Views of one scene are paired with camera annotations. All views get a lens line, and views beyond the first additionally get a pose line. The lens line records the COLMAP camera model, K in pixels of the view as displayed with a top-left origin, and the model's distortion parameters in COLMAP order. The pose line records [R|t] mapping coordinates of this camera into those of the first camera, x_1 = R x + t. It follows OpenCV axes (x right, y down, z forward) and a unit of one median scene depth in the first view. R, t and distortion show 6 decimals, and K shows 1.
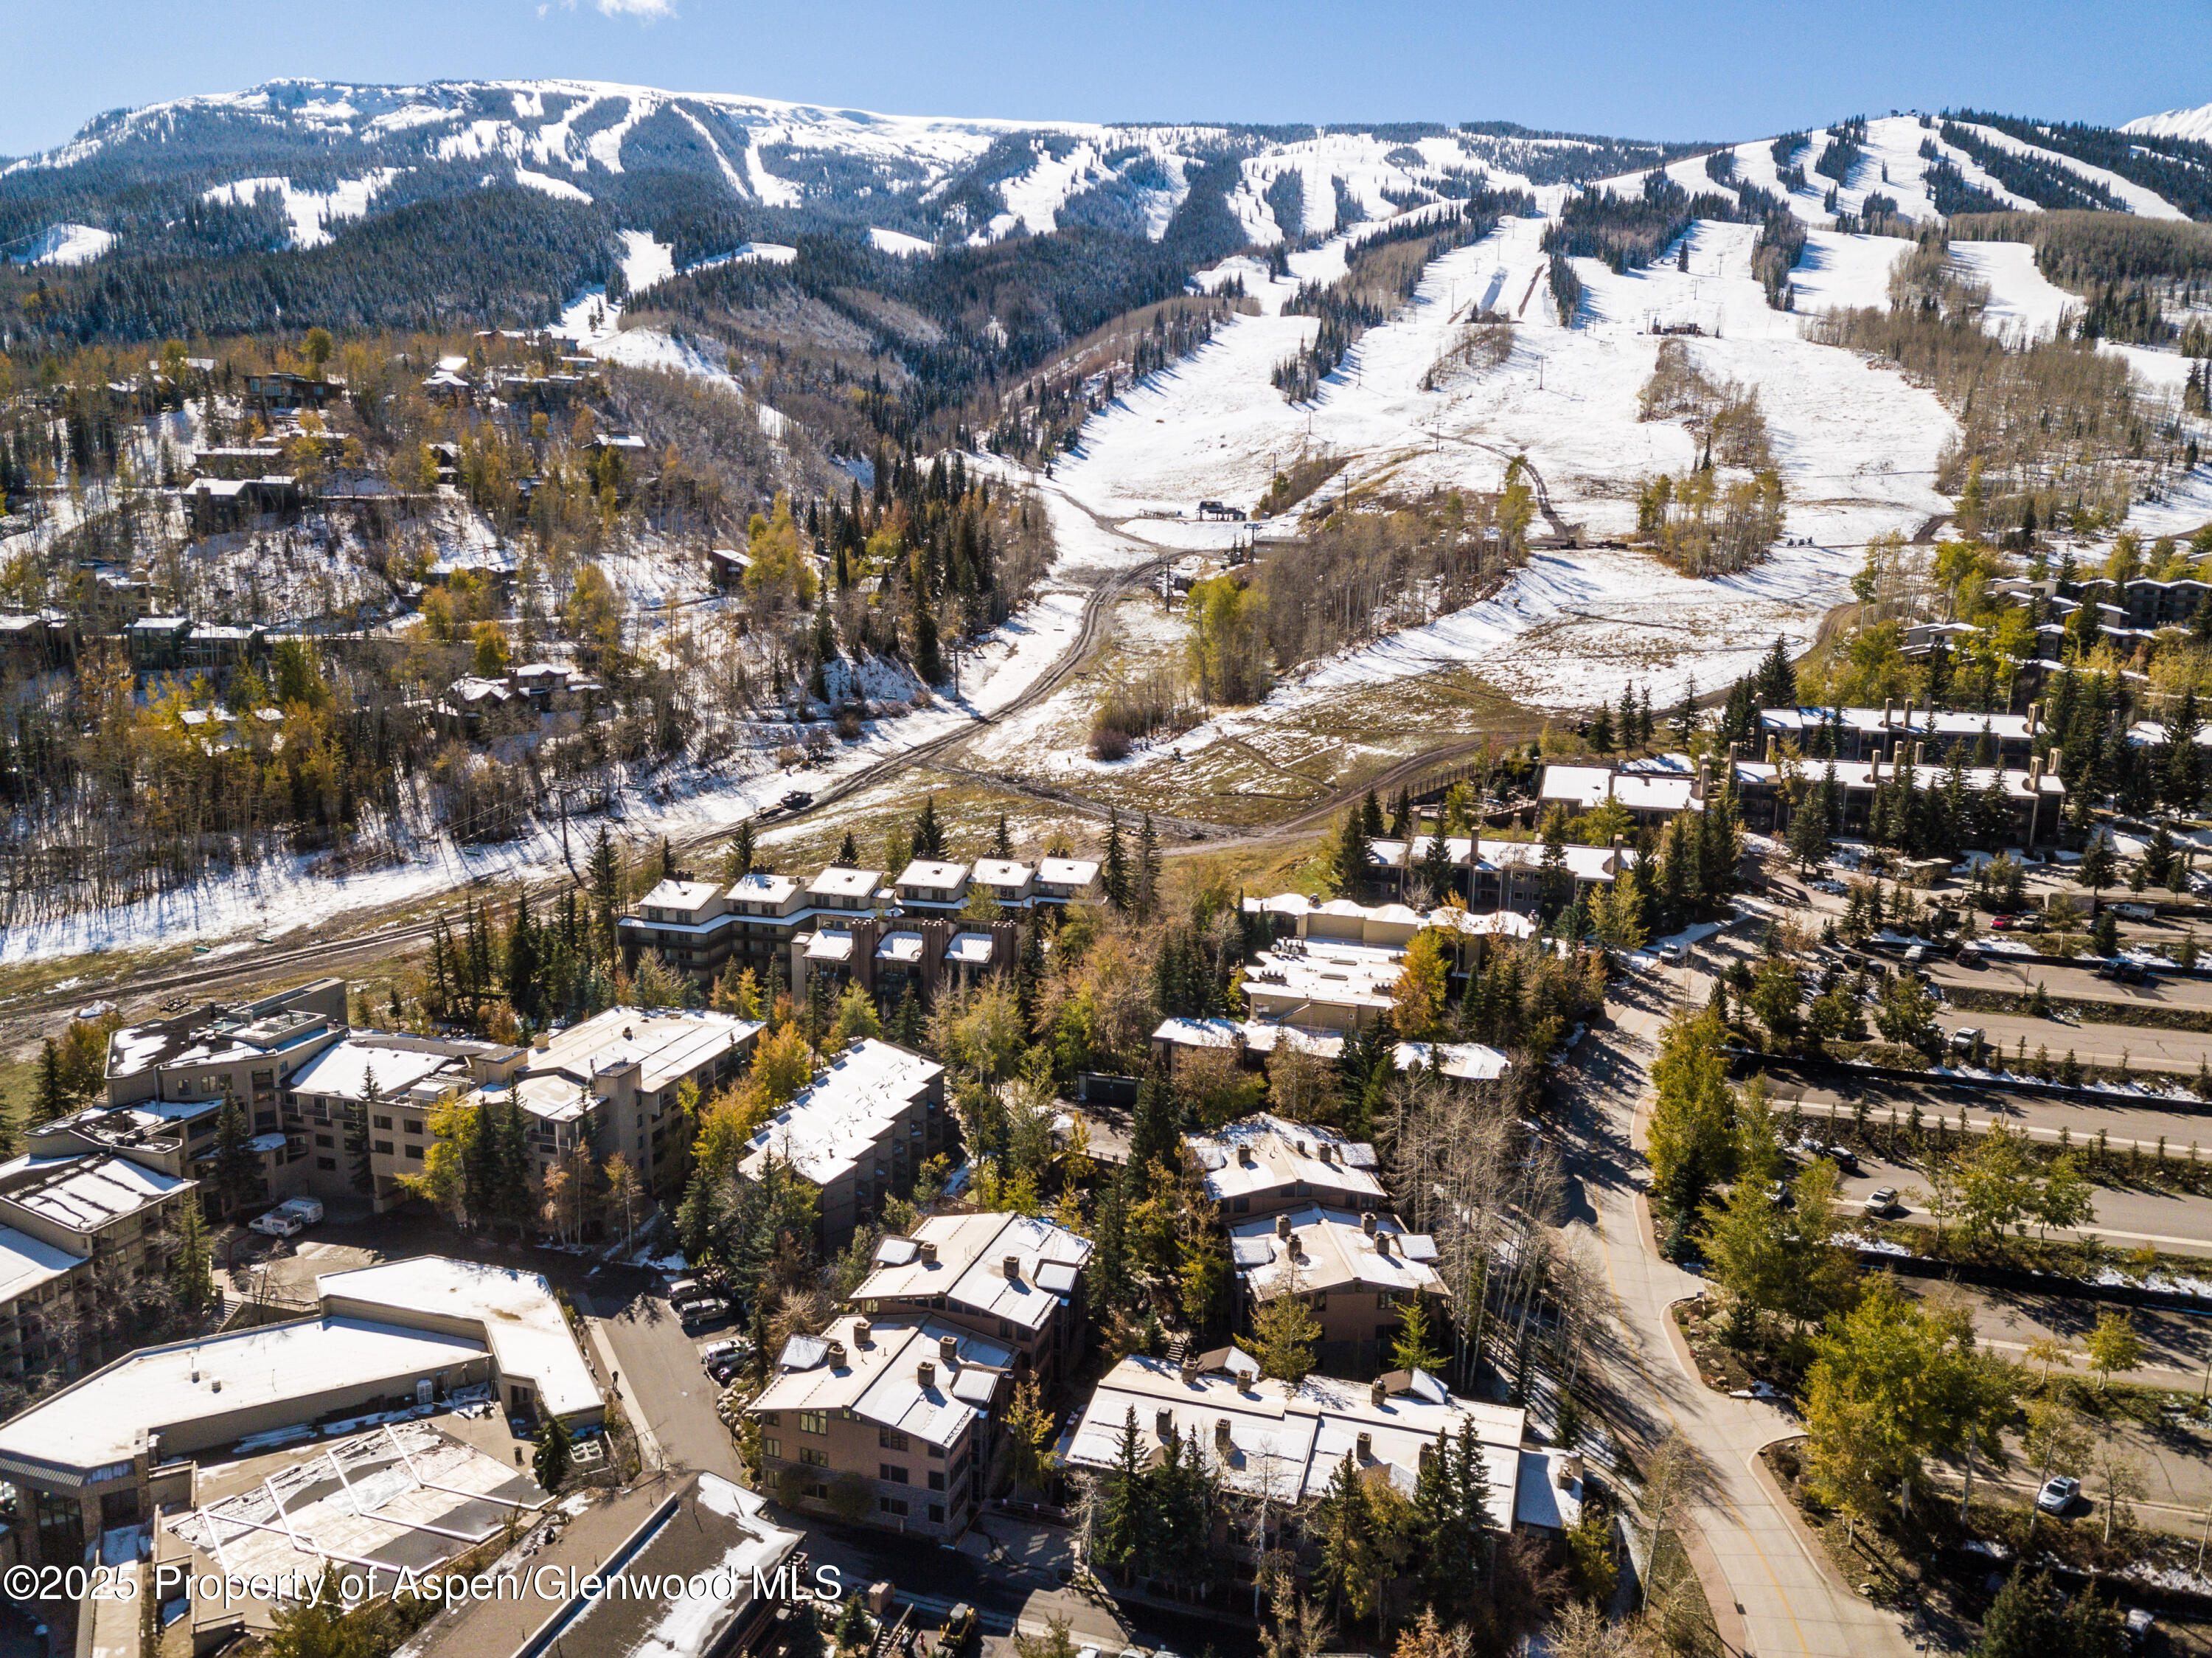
lens RADIAL K [[1710.7, 0, 1106.0], [0, 1710.7, 829.0], [0, 0, 1]] dist [0.036582, -0.000610]
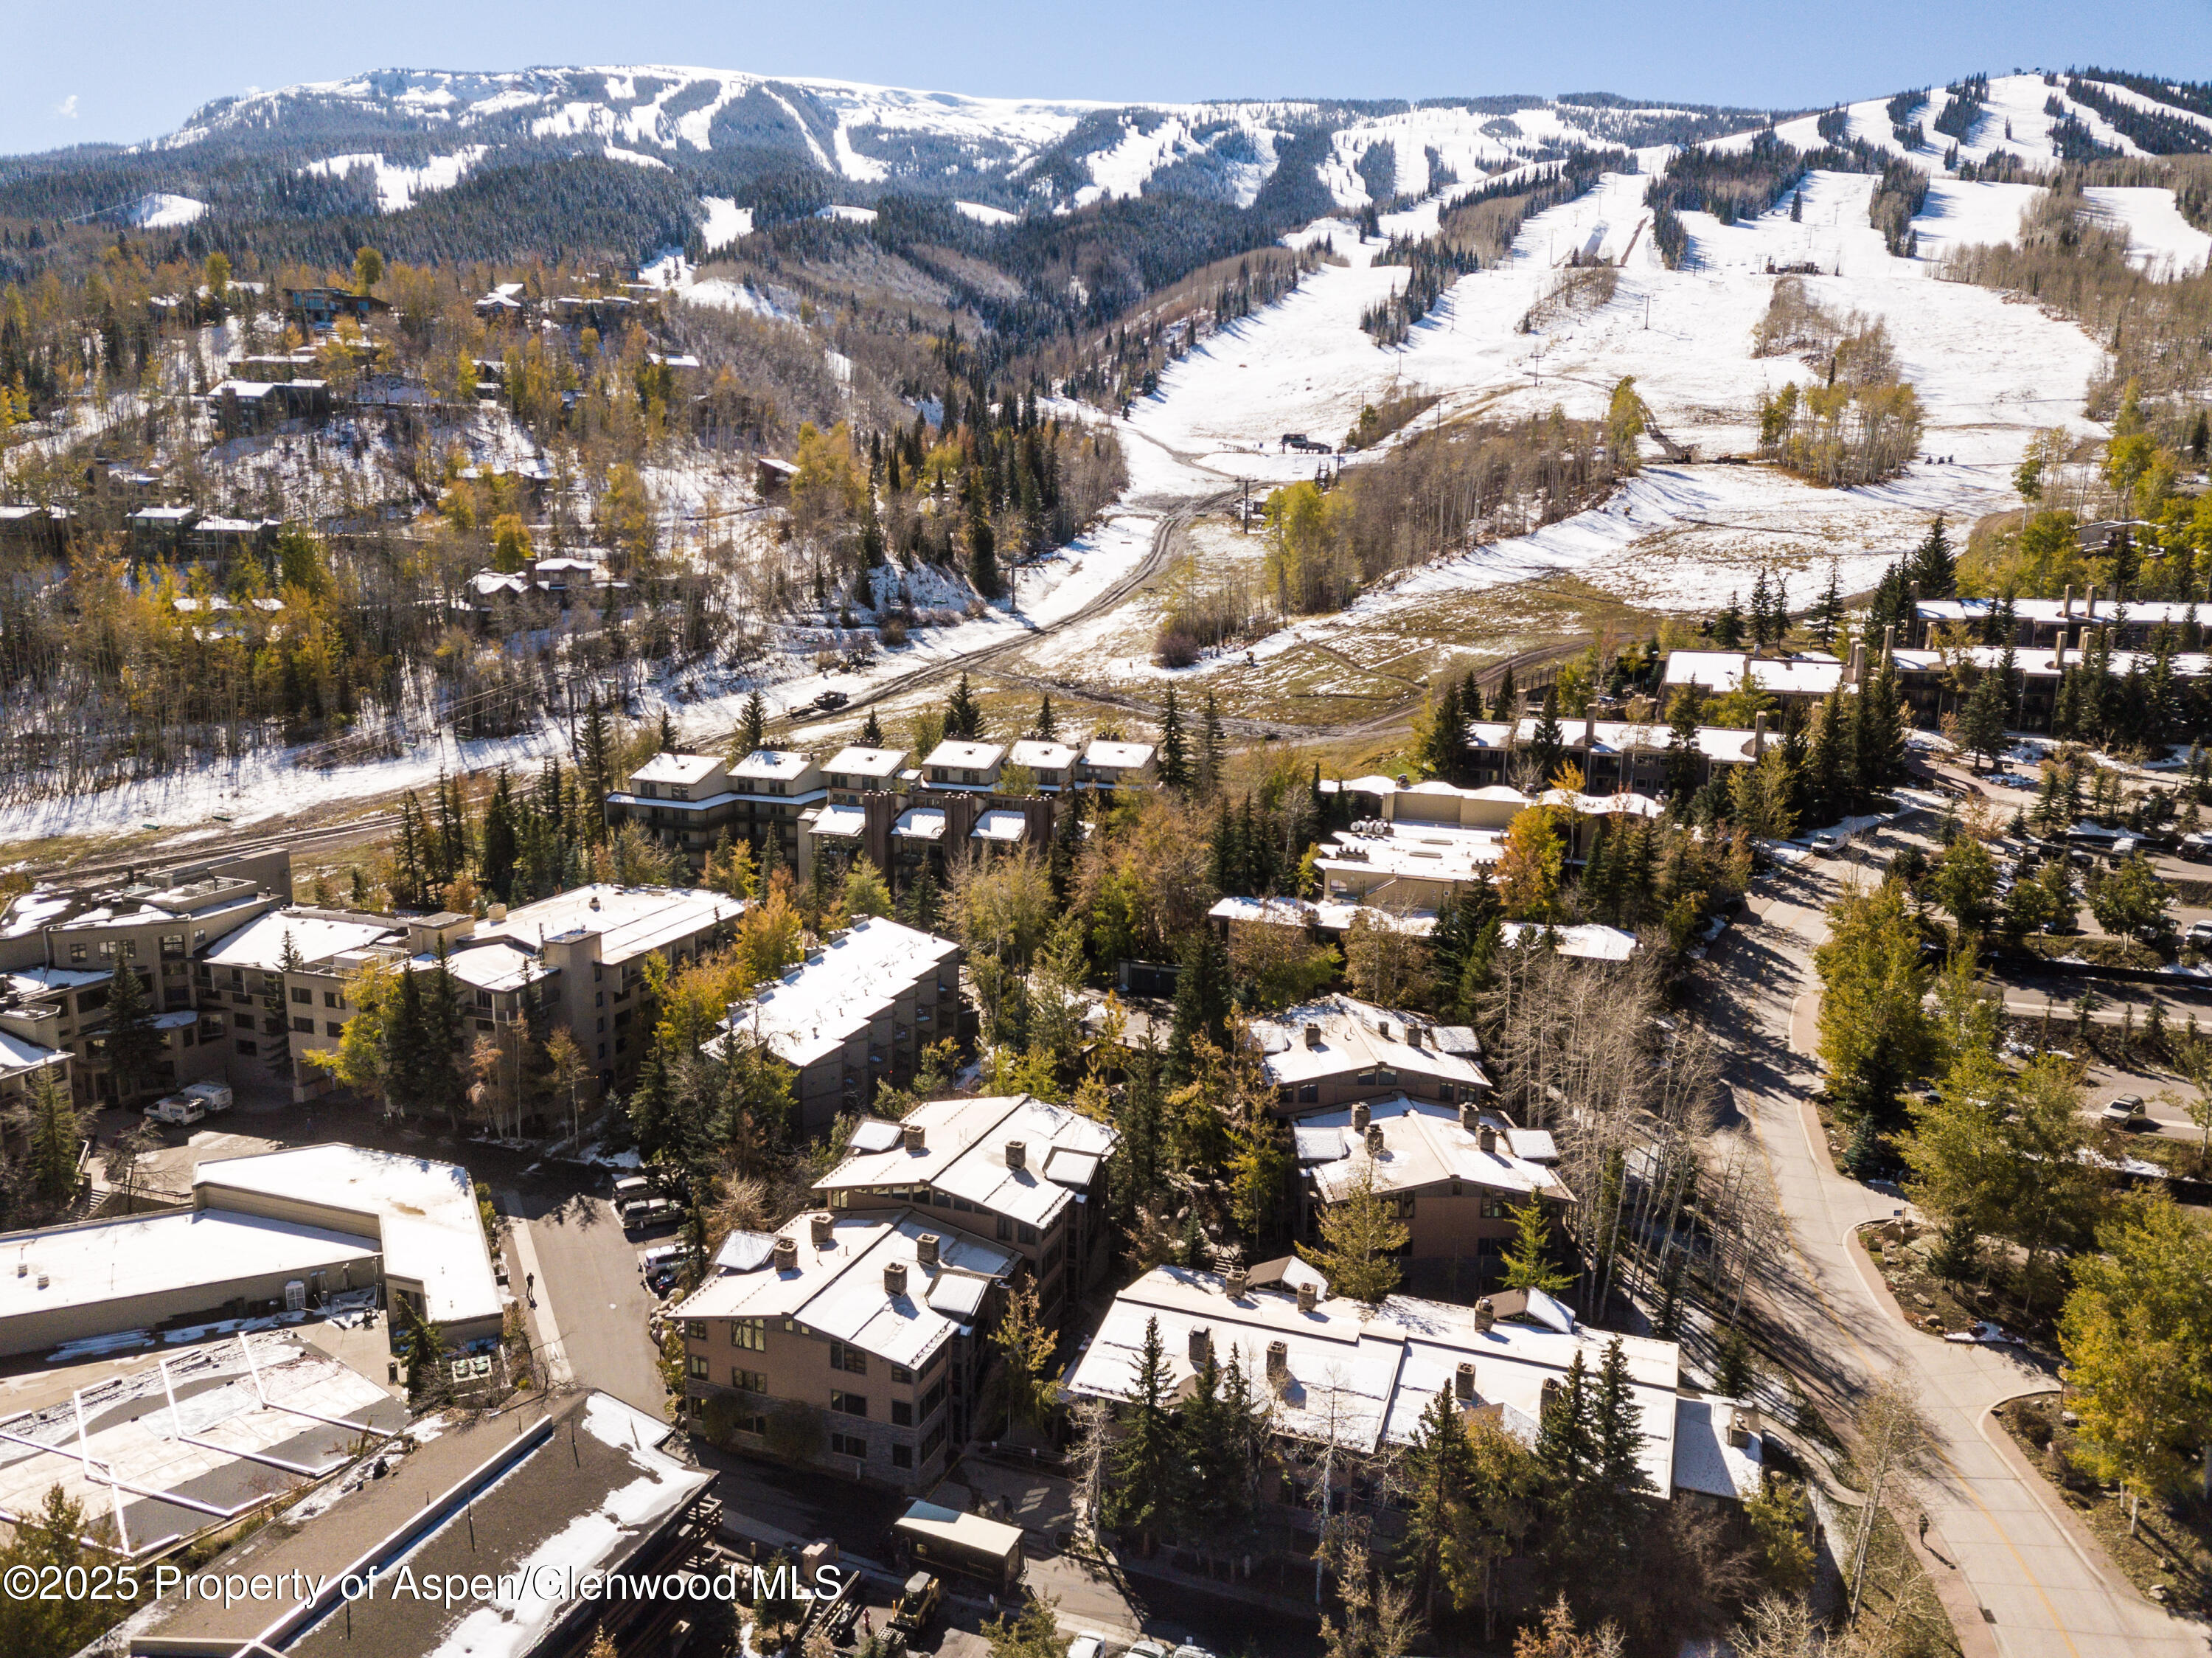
lens RADIAL K [[1710.7, 0, 1106.0], [0, 1710.7, 829.0], [0, 0, 1]] dist [0.036582, -0.000610]
pose [[0.998792, 0.010928, -0.047898, 0.013861], [-0.010644, 0.999924, 0.006177, 0.059374], [0.047962, -0.005659, 0.998833, 0.126545]]
